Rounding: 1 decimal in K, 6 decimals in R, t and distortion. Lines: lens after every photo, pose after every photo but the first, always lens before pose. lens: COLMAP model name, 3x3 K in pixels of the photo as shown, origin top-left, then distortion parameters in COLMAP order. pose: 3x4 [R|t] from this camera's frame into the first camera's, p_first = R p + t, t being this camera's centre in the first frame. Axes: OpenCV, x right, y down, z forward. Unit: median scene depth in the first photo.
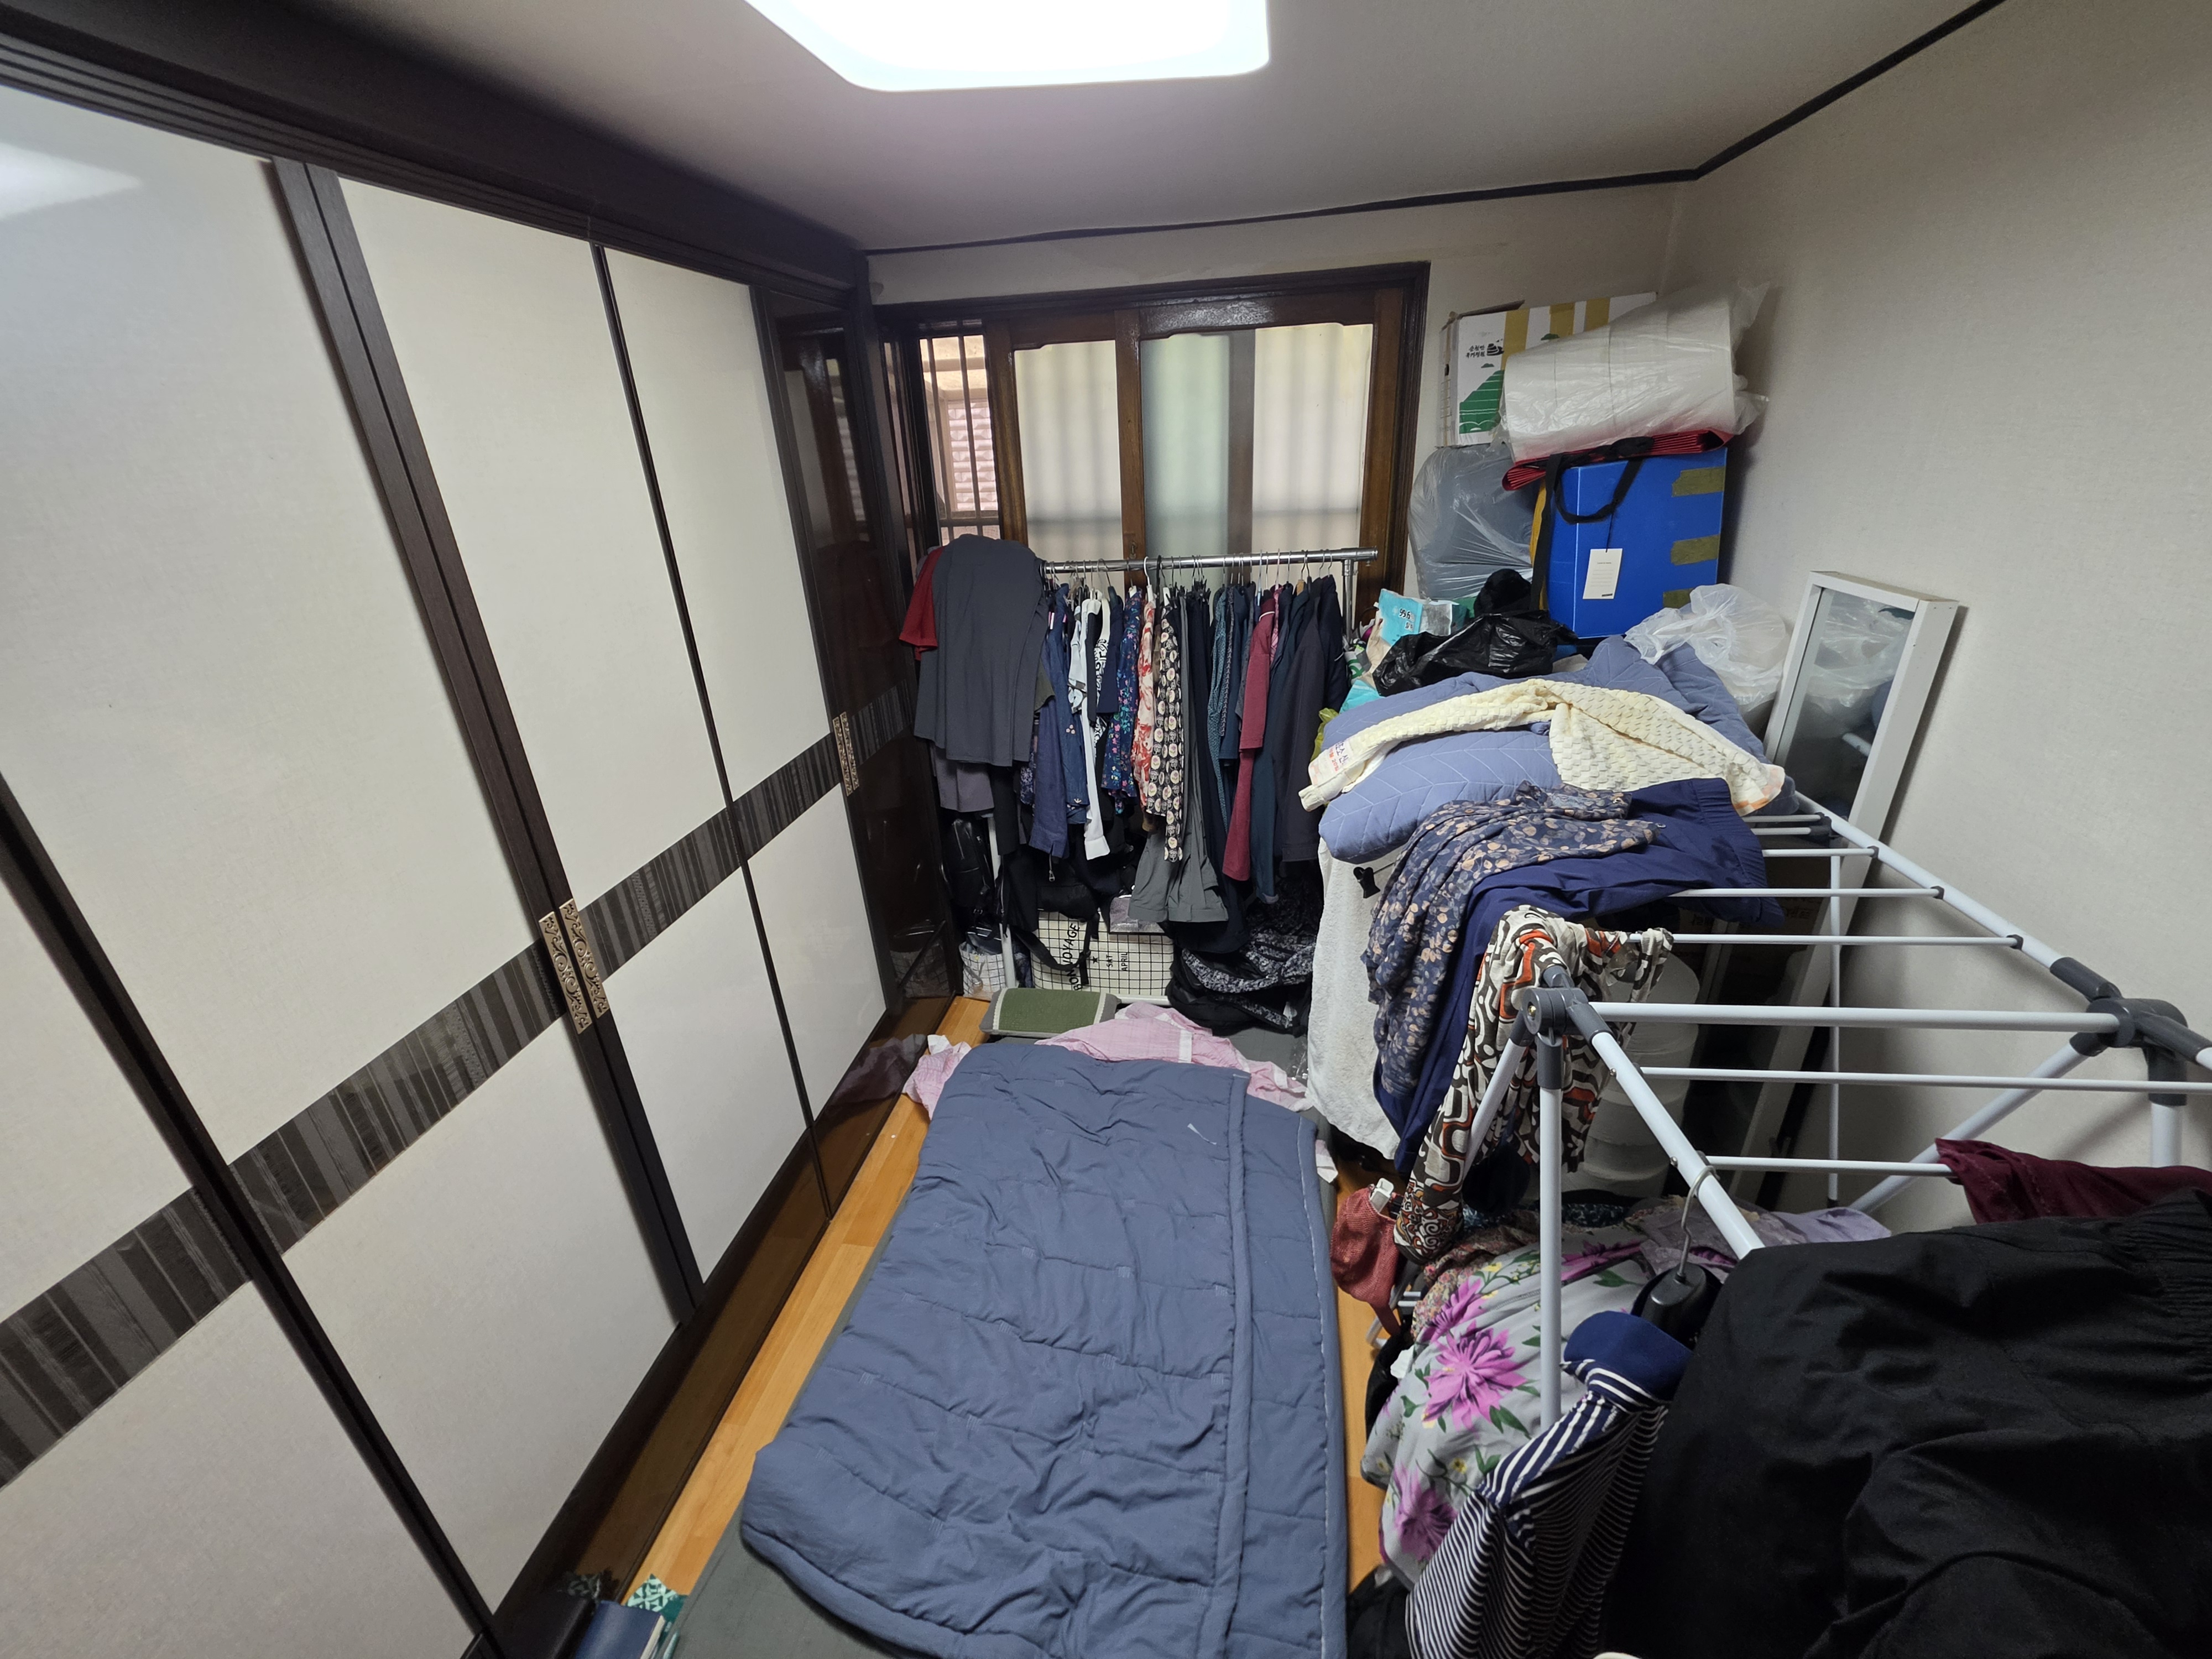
lens RADIAL K [[903.1, 0, 1093.8], [0, 903.1, 813.0], [0, 0, 1]] dist [-0.002423, -0.000023]
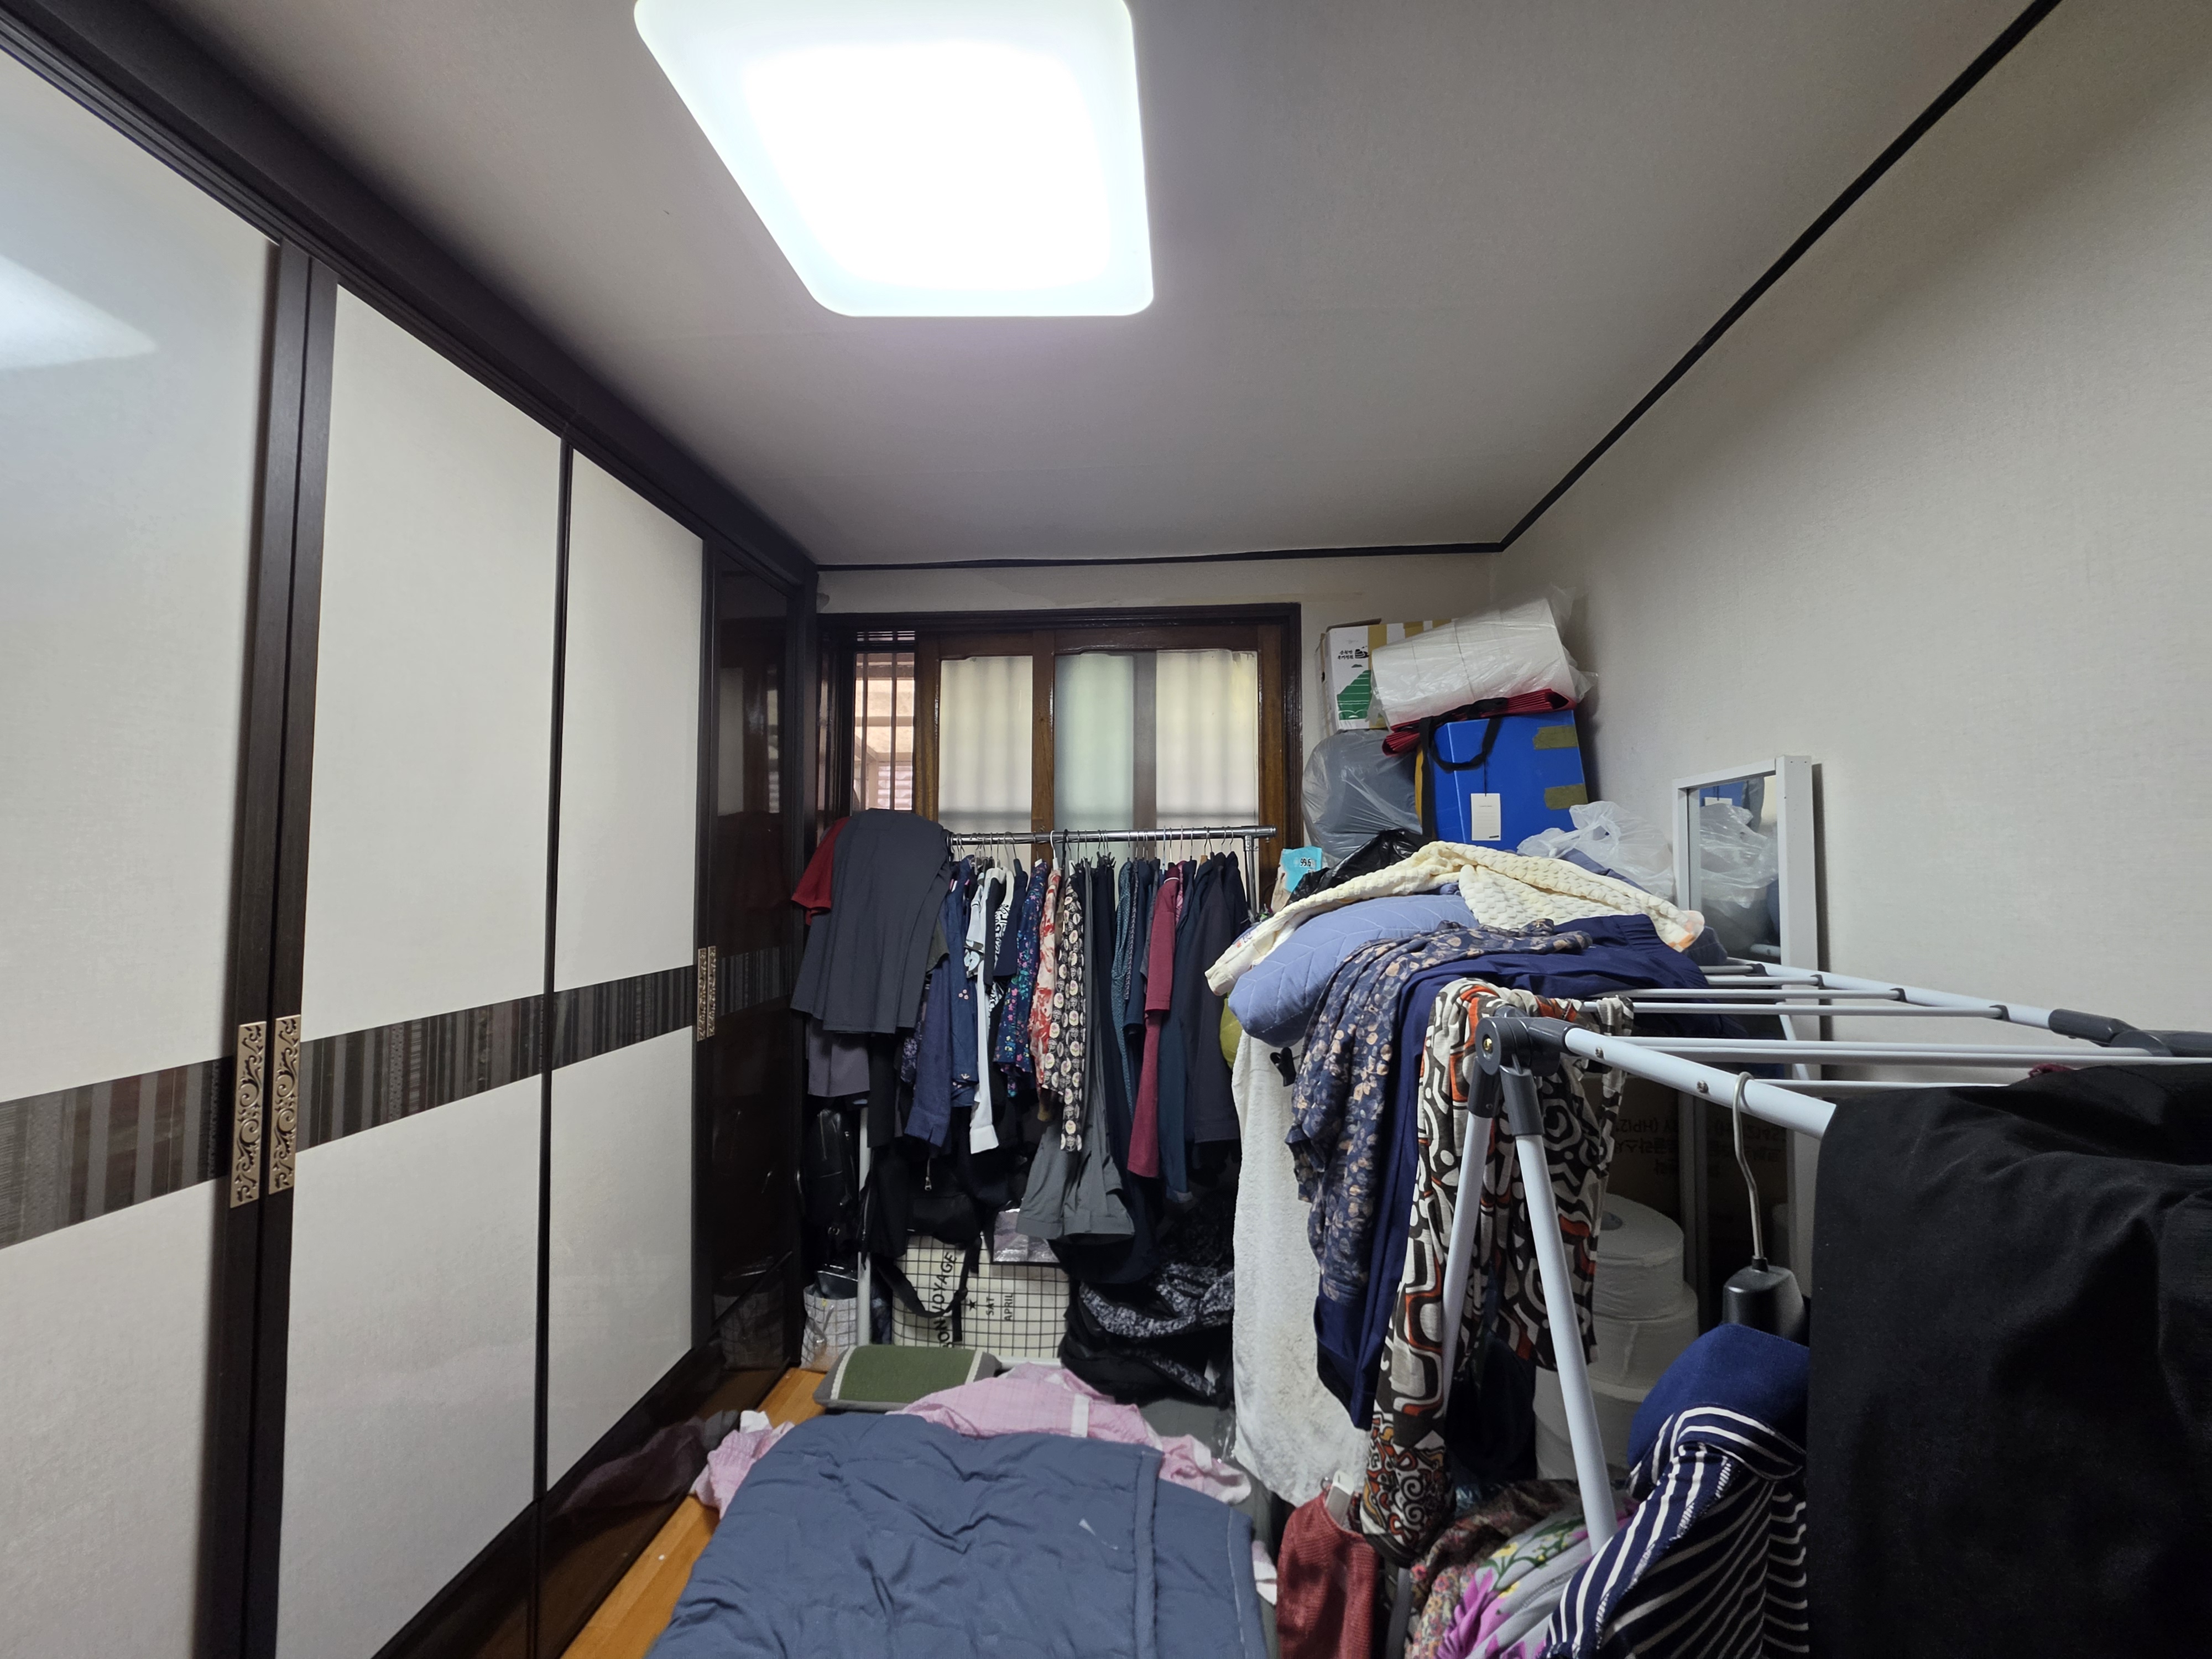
lens RADIAL K [[903.1, 0, 1093.8], [0, 903.1, 813.0], [0, 0, 1]] dist [-0.002423, -0.000023]
pose [[0.995065, 0.060328, 0.078783, 0.026813], [-0.017905, 0.890089, -0.455435, 0.190747], [-0.097600, 0.451777, 0.886776, 0.104041]]
